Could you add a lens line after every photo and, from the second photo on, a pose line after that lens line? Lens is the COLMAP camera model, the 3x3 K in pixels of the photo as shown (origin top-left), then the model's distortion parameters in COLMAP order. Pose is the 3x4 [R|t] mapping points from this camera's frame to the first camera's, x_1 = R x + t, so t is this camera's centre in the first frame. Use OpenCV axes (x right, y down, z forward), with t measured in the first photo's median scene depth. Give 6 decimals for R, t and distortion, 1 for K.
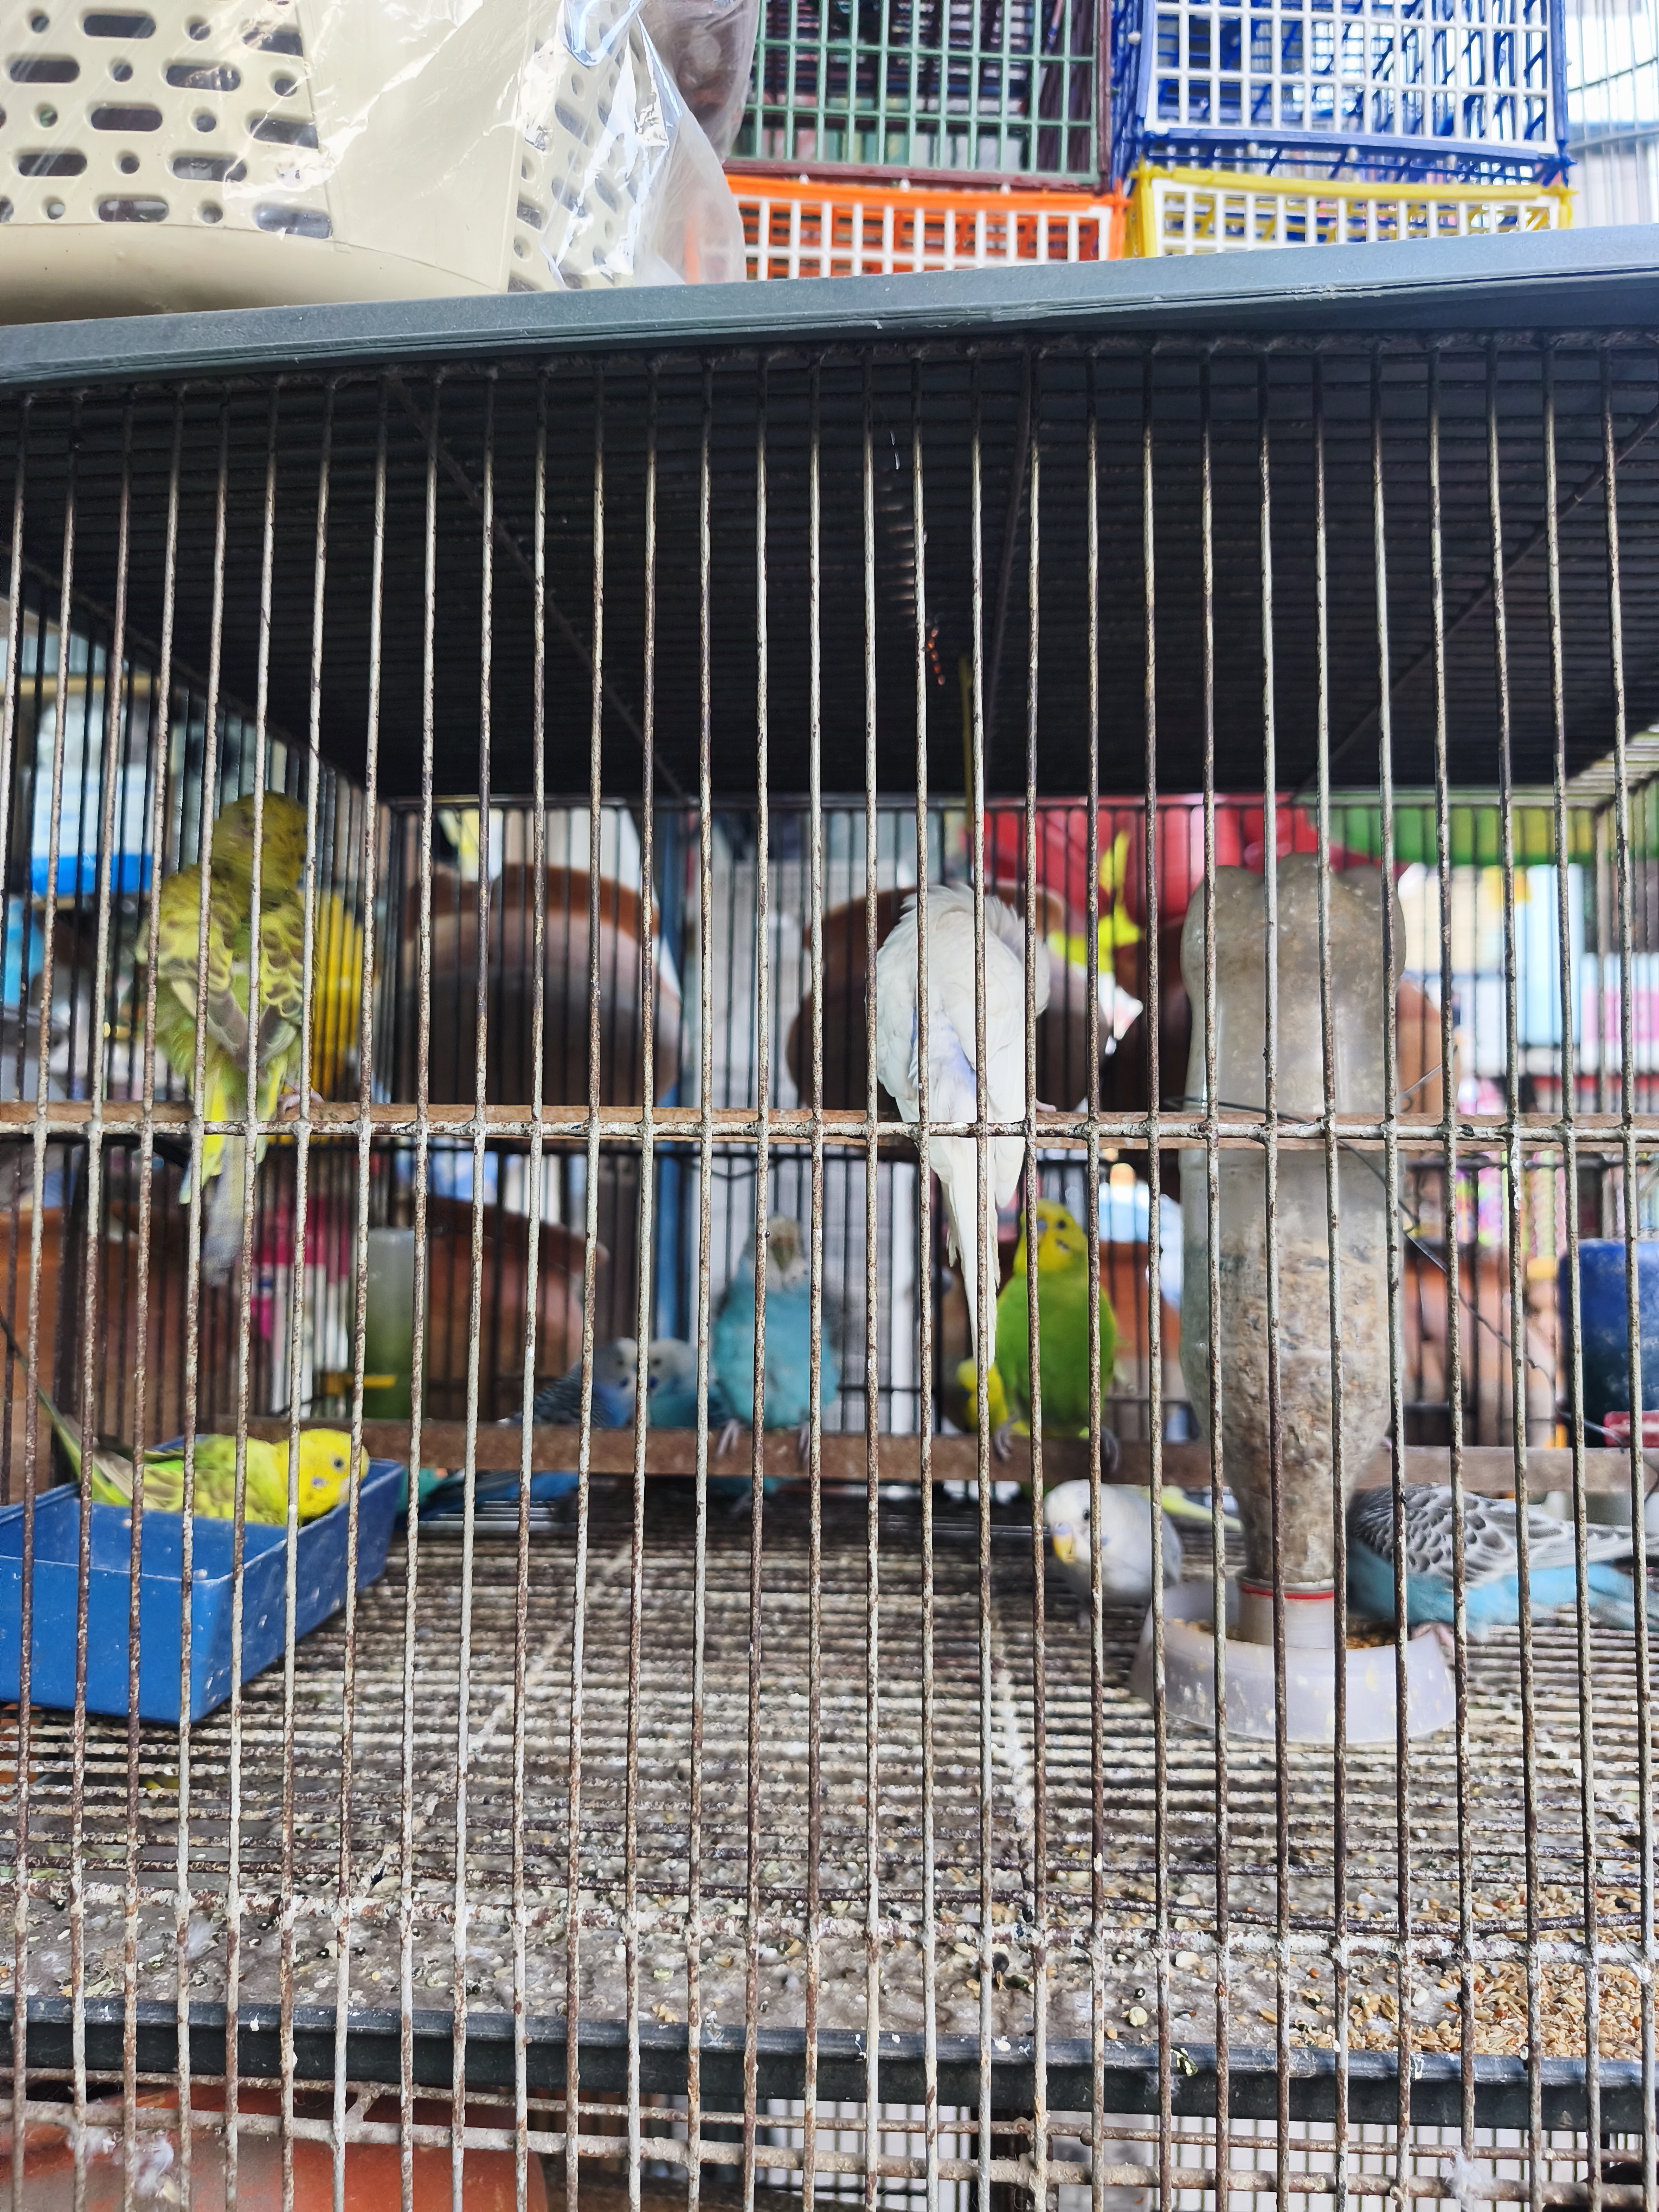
lens RADIAL K [[1499.5, 0, 820.2], [0, 1499.5, 1098.1], [0, 0, 1]] dist [-0.032123, -0.000786]
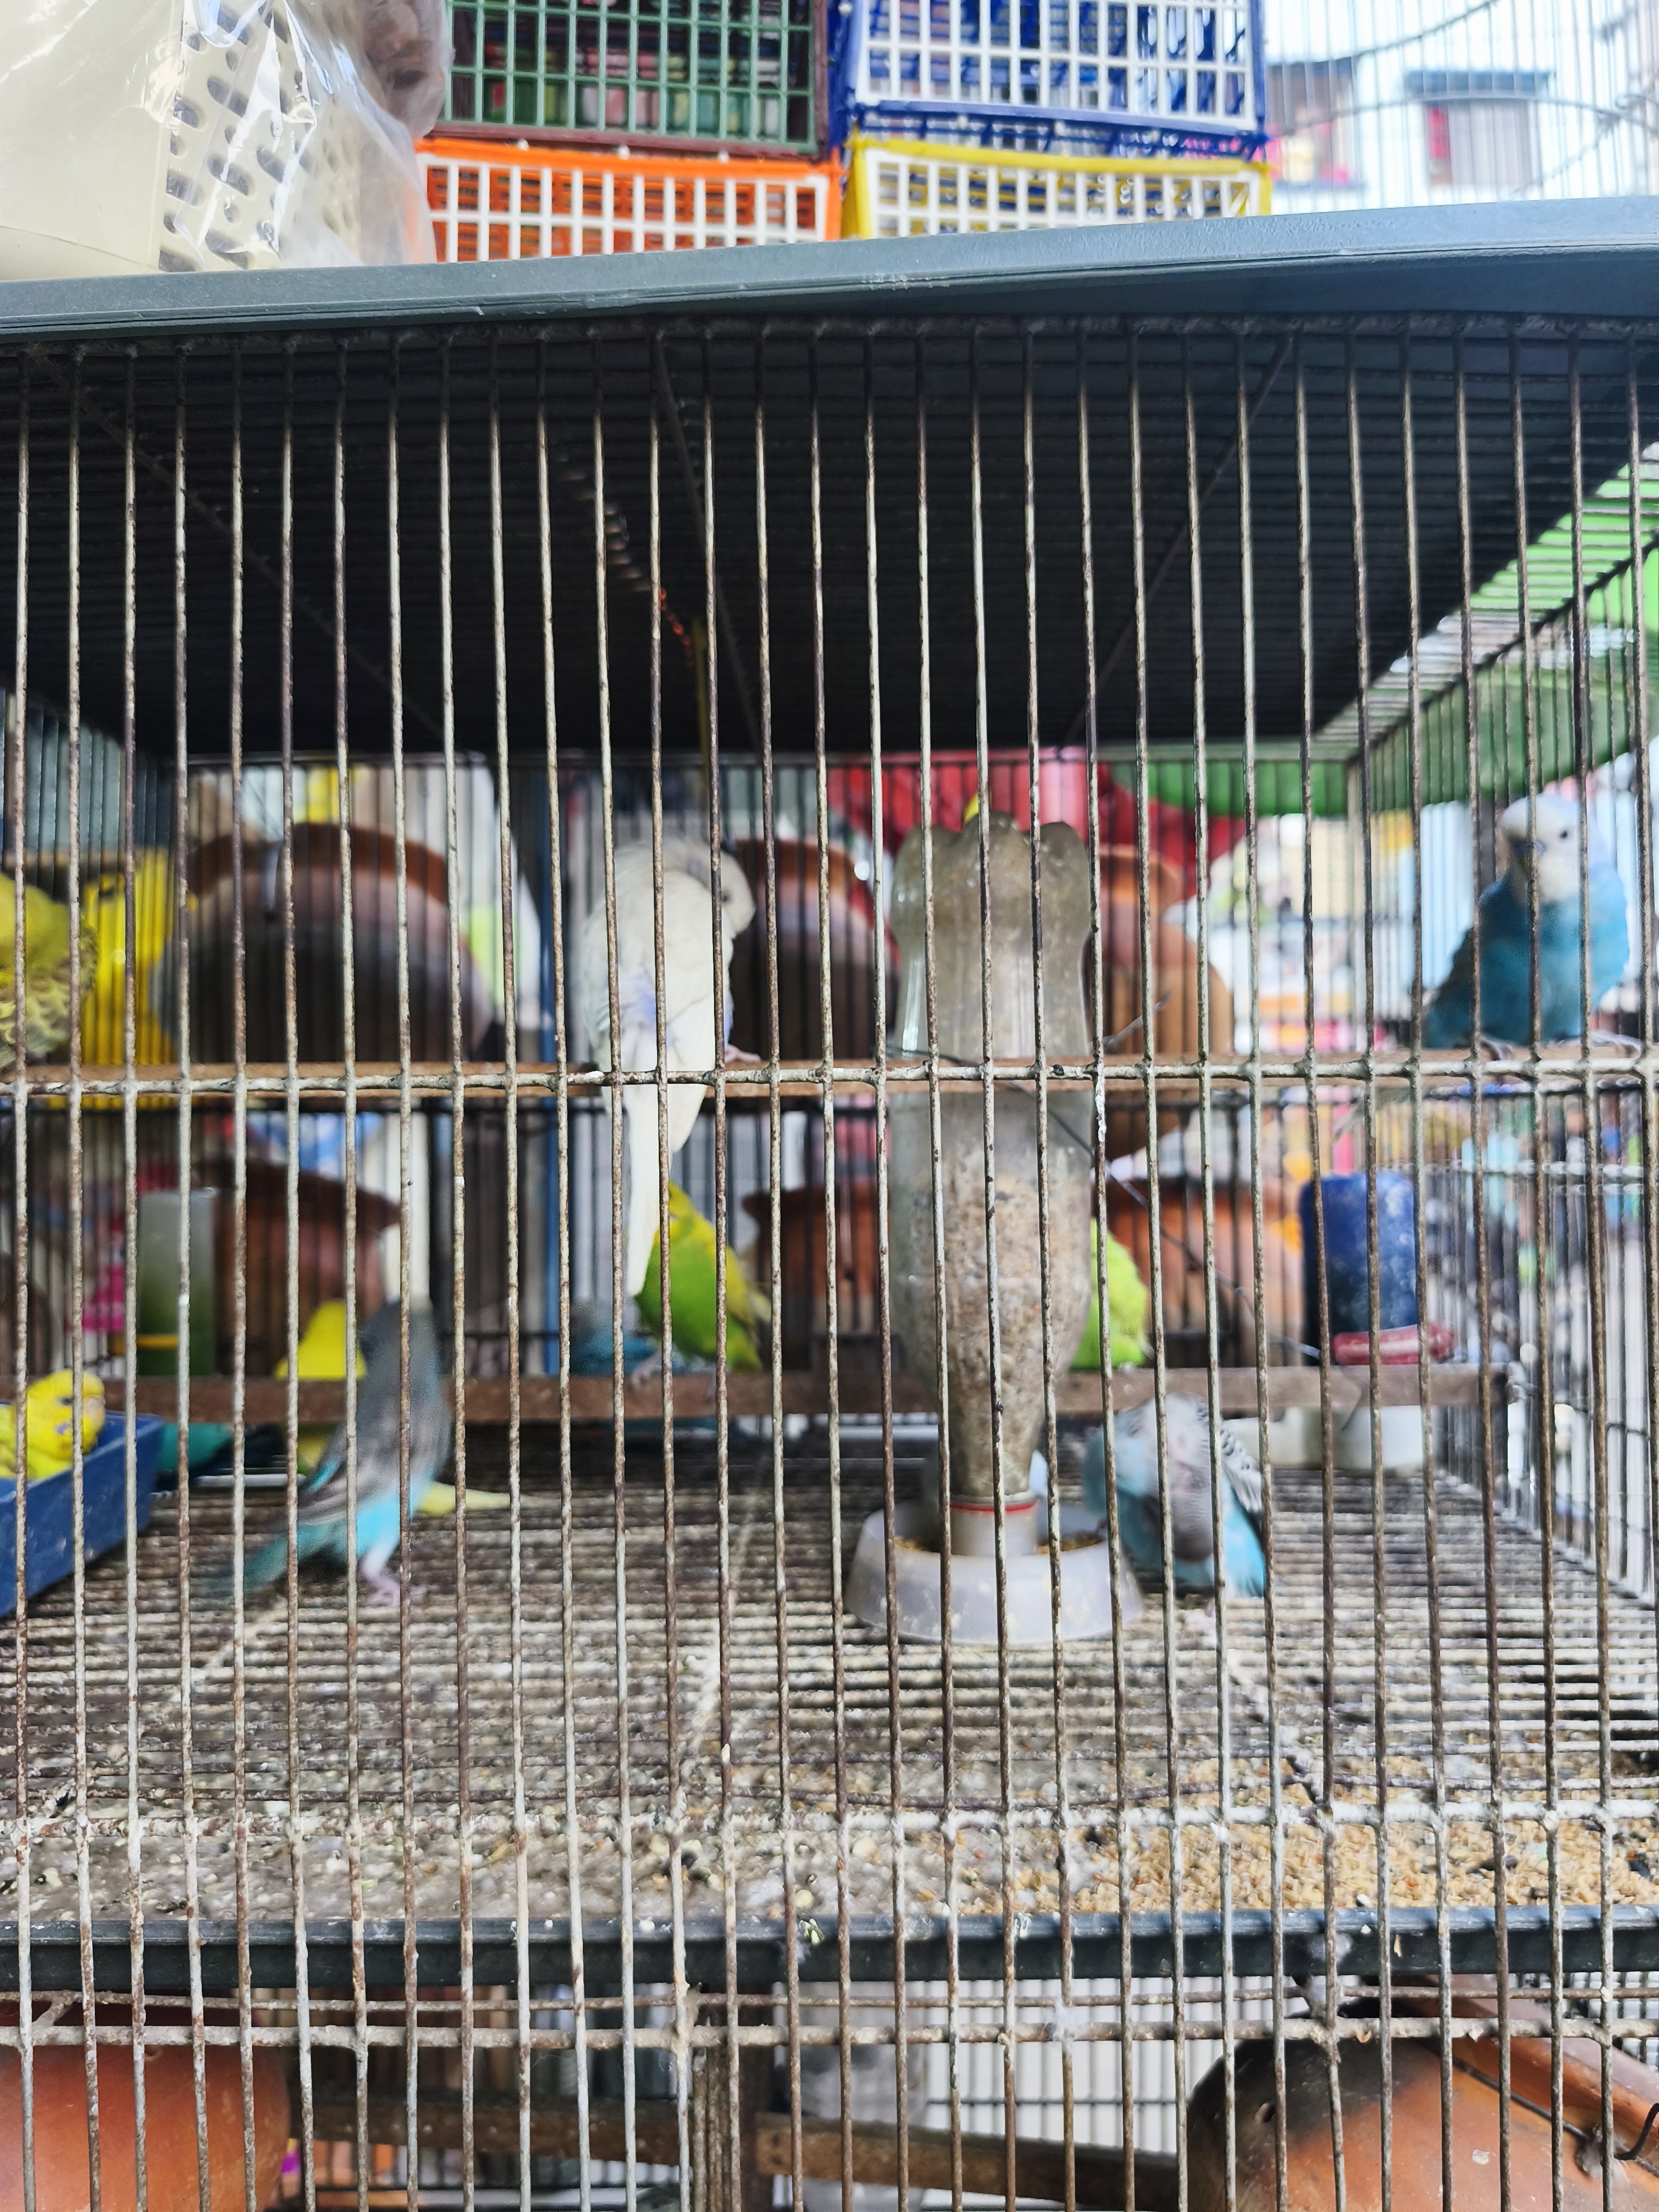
lens RADIAL K [[1499.5, 0, 820.2], [0, 1499.5, 1098.1], [0, 0, 1]] dist [-0.032123, -0.000786]
pose [[0.997645, -0.020144, 0.065563, 0.179035], [0.018053, 0.999314, 0.032338, 0.003484], [-0.066169, -0.031079, 0.997324, -0.066235]]
